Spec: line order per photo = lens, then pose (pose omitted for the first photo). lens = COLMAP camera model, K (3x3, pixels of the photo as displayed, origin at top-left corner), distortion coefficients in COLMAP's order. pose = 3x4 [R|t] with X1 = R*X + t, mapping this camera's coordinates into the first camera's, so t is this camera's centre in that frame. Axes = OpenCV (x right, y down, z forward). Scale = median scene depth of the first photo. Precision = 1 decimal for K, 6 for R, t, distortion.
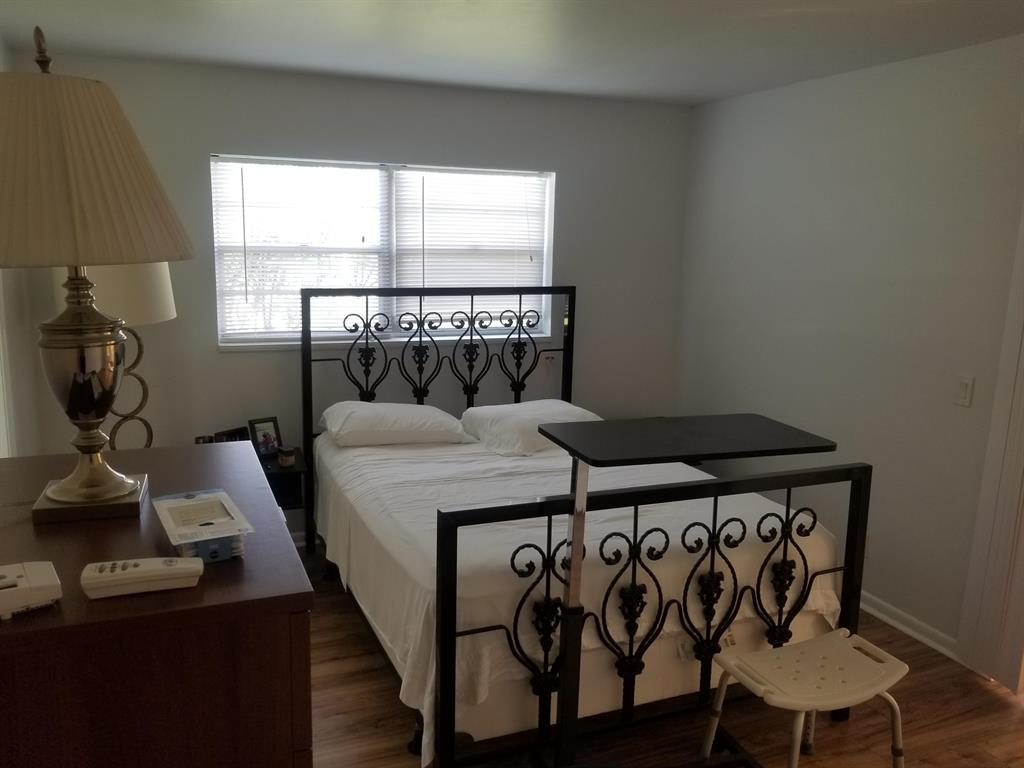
lens RADIAL K [[790.0, 0, 512.0], [0, 790.0, 384.0], [0, 0, 1]] dist [0.033079, -0.000921]
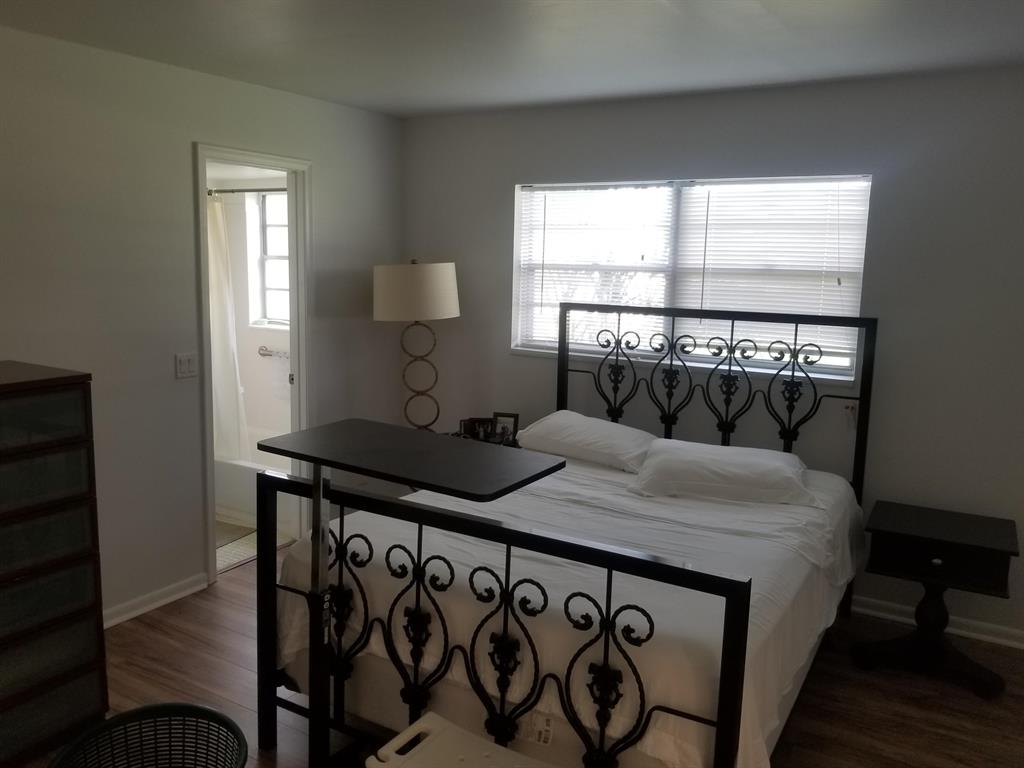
lens RADIAL K [[814.7, 0, 513.5], [0, 814.7, 372.2], [0, 0, 1]] dist [0.044381, -0.052395]
pose [[0.597170, 0.110463, -0.794472, 0.548119], [-0.156711, 0.987452, 0.019502, -0.034958], [0.786657, 0.112856, 0.606987, 0.264090]]
